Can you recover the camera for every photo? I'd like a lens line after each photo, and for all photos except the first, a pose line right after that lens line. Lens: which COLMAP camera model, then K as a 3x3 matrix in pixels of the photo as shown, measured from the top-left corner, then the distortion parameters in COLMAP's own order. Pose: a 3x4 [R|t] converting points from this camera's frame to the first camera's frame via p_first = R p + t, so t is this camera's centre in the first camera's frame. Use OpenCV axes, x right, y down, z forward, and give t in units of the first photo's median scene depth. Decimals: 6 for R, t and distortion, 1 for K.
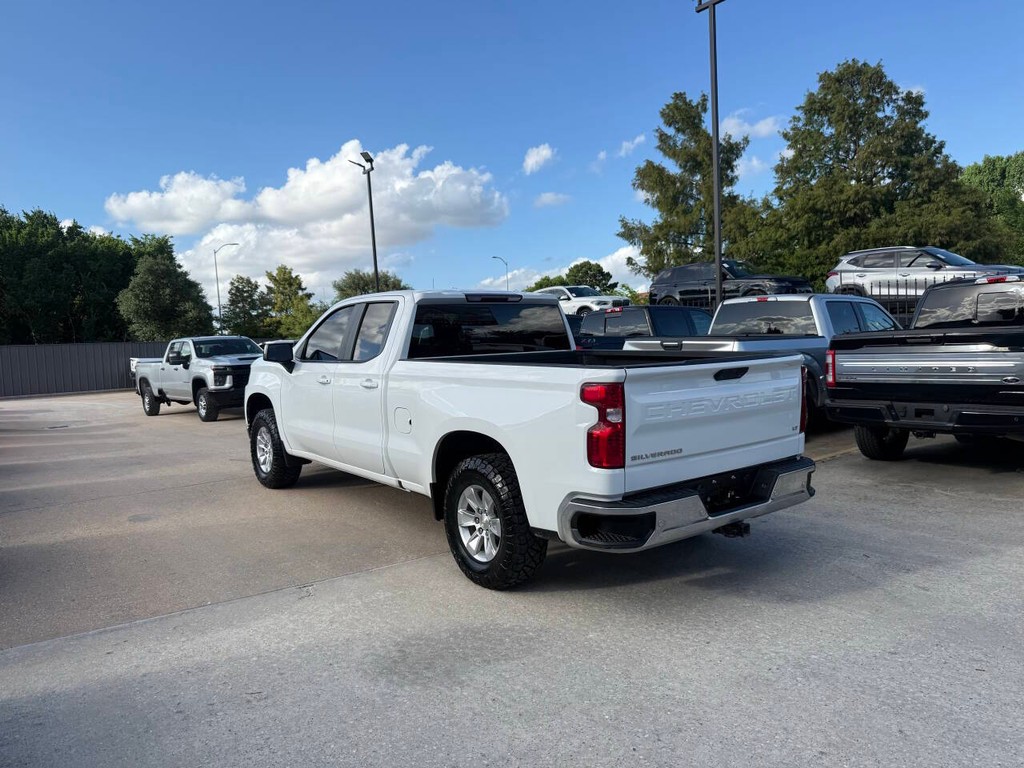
lens RADIAL K [[714.0, 0, 509.8], [0, 714.0, 380.9], [0, 0, 1]] dist [0.056542, -0.076963]
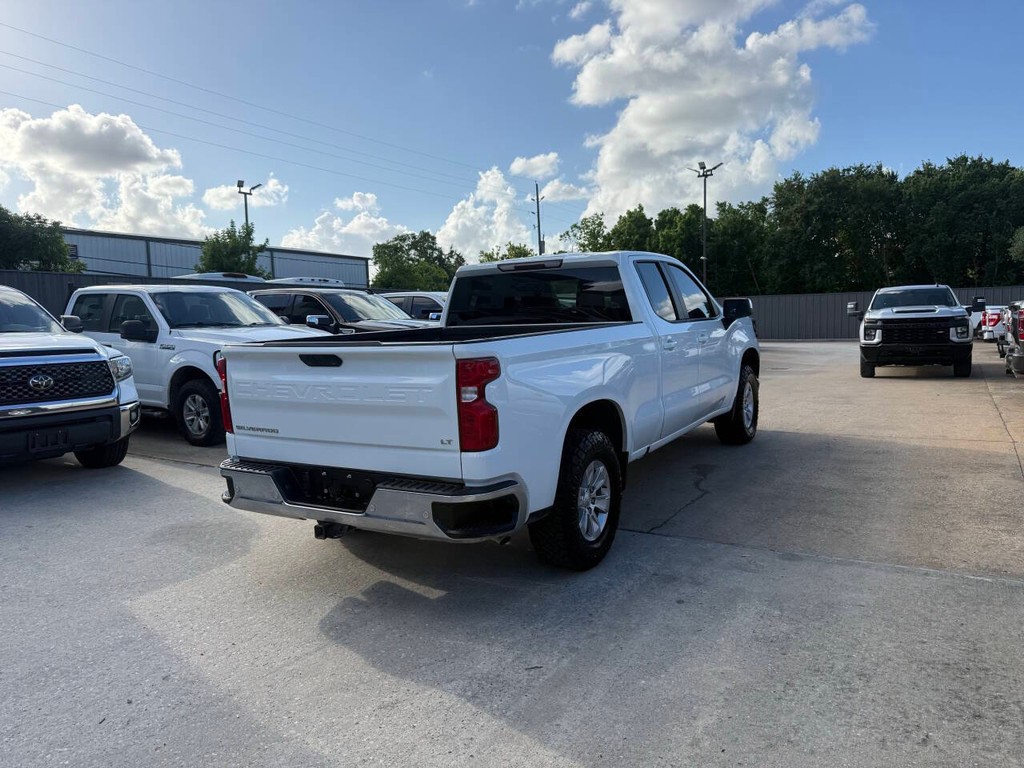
lens RADIAL K [[714.0, 0, 509.8], [0, 714.0, 380.9], [0, 0, 1]] dist [0.056542, -0.076963]
pose [[0.355305, 0.103692, -0.928982, 0.991309], [-0.029742, 0.994579, 0.099638, -0.065172], [0.934277, -0.007772, 0.356462, 0.720774]]
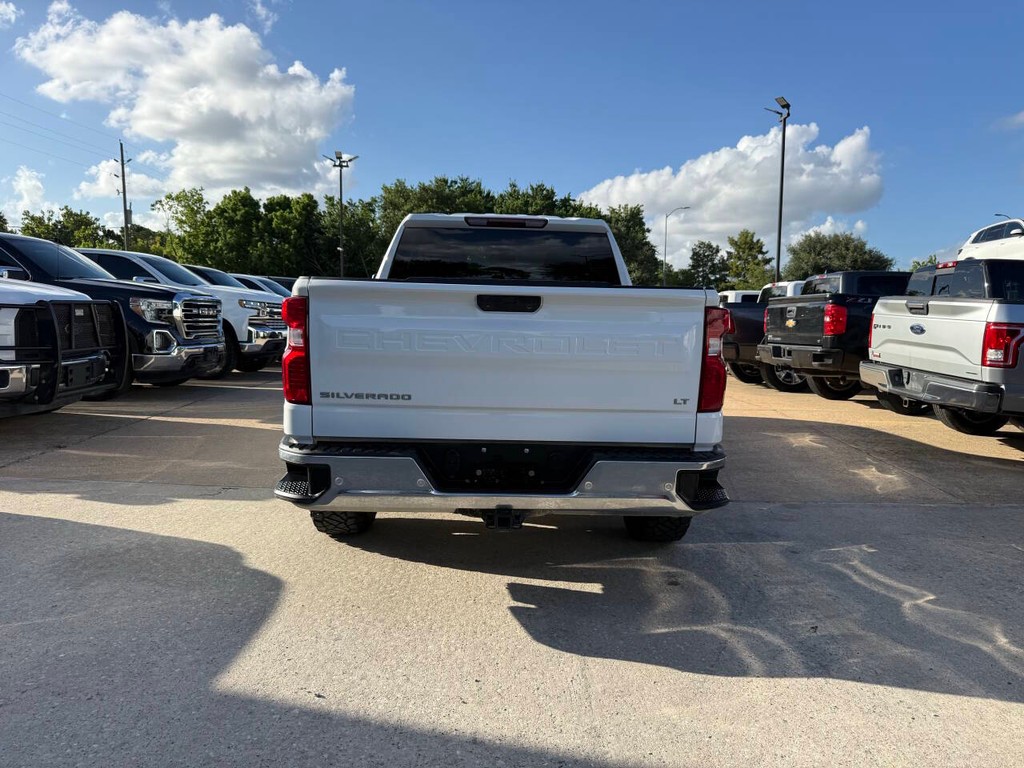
lens RADIAL K [[715.3, 0, 512.3], [0, 715.3, 374.6], [0, 0, 1]] dist [0.042991, -0.052131]
pose [[0.802850, 0.106873, -0.586524, 0.590818], [-0.085157, 0.994271, 0.064605, 0.010795], [0.590068, -0.001922, 0.807351, 0.340706]]
